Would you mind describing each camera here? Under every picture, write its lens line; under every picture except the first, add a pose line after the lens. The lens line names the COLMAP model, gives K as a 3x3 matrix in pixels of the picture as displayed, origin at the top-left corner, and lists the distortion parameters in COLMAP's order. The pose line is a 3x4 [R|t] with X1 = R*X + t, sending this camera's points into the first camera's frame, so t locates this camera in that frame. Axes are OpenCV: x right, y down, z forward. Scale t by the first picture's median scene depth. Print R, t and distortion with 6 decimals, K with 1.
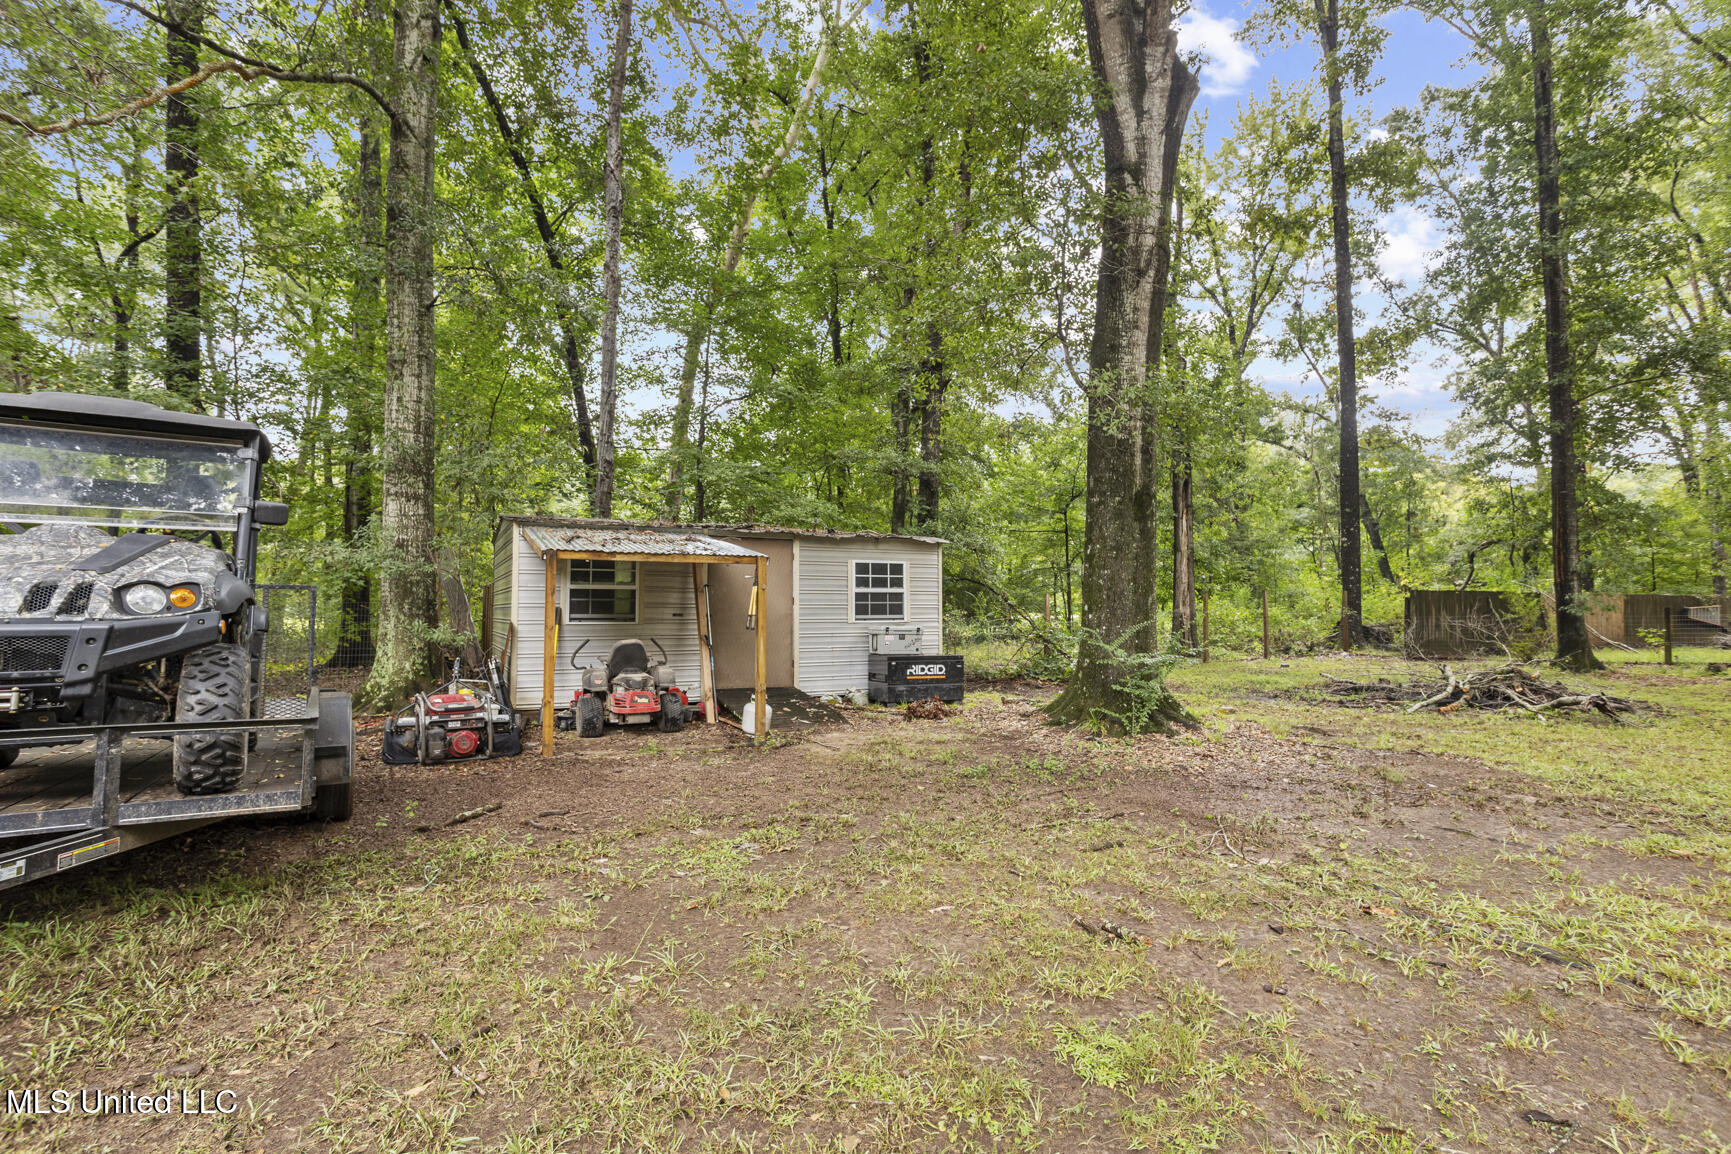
lens RADIAL K [[850.6, 0, 865.5], [0, 850.6, 577.0], [0, 0, 1]] dist [-0.028198, 0.000549]
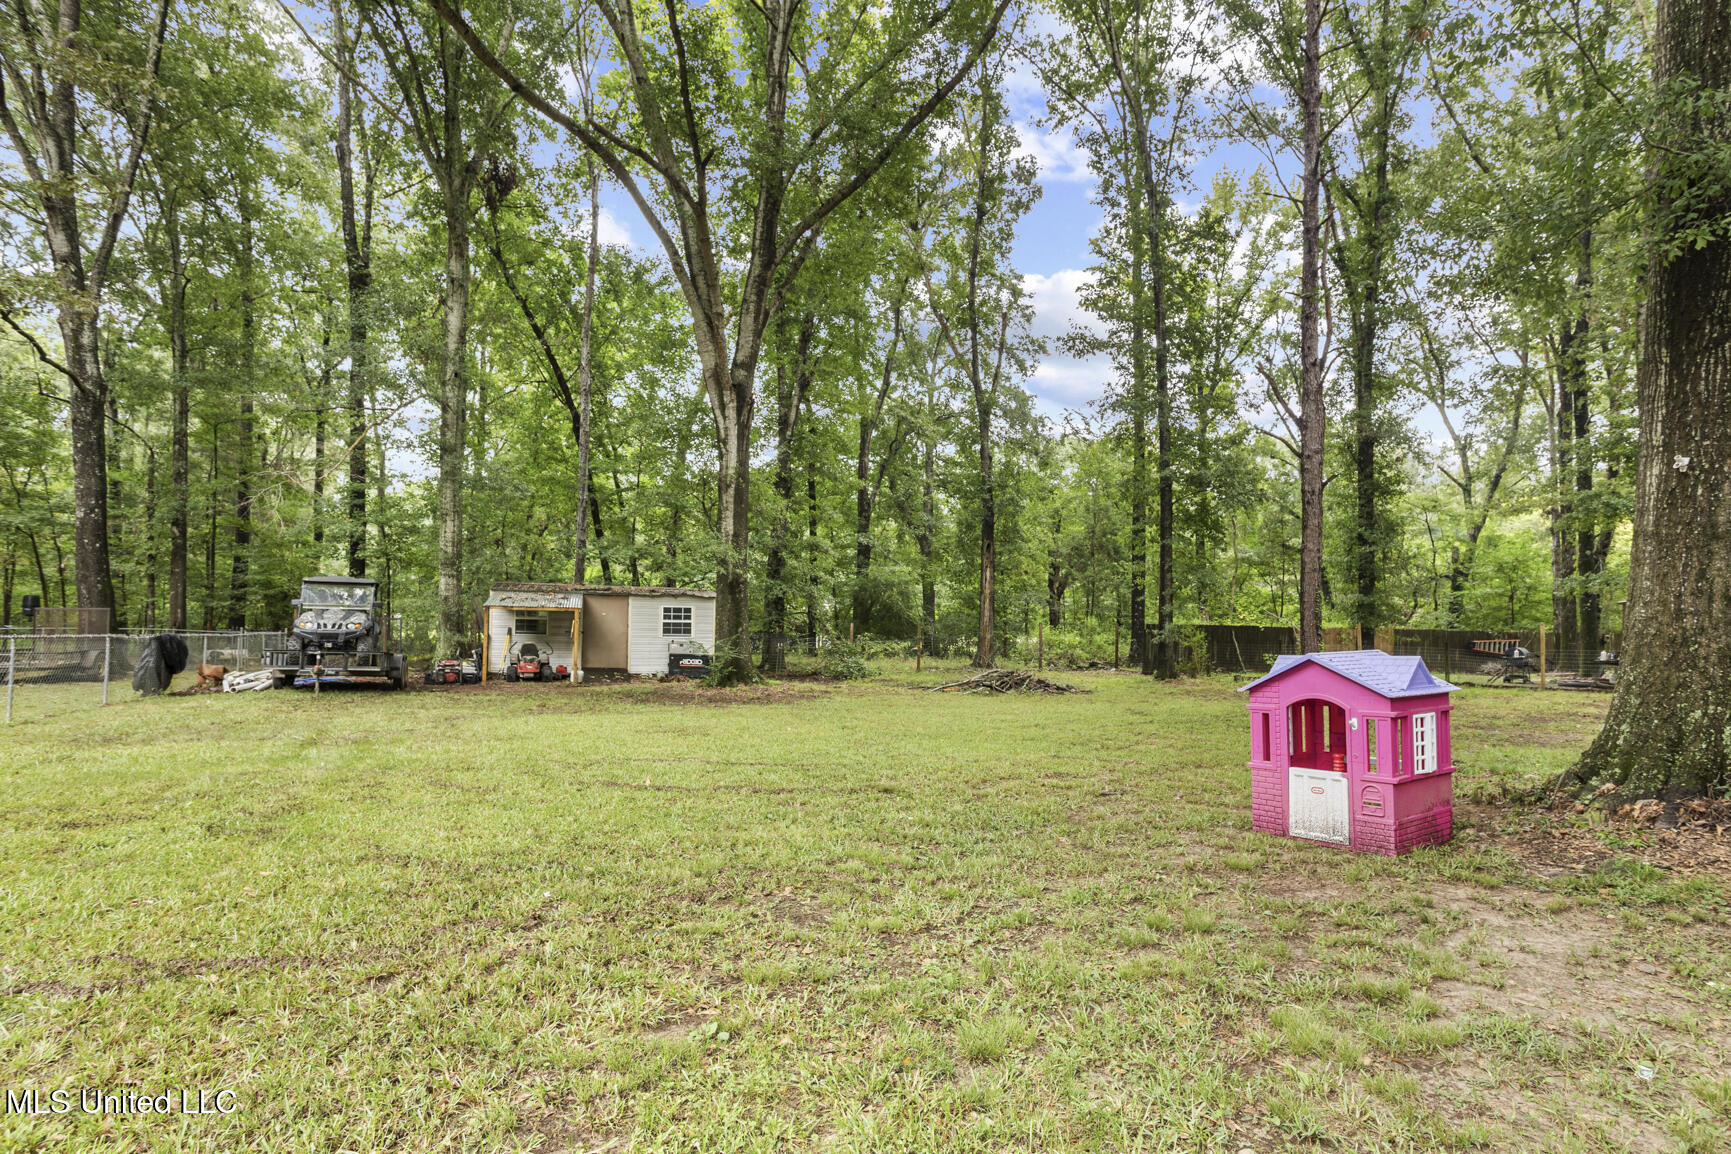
lens RADIAL K [[850.6, 0, 865.5], [0, 850.6, 577.0], [0, 0, 1]] dist [-0.028198, 0.000549]
pose [[0.990779, 0.012065, -0.134951, 0.745820], [-0.014983, 0.999675, -0.020631, -0.055218], [0.134658, 0.022463, 0.990638, -0.935018]]
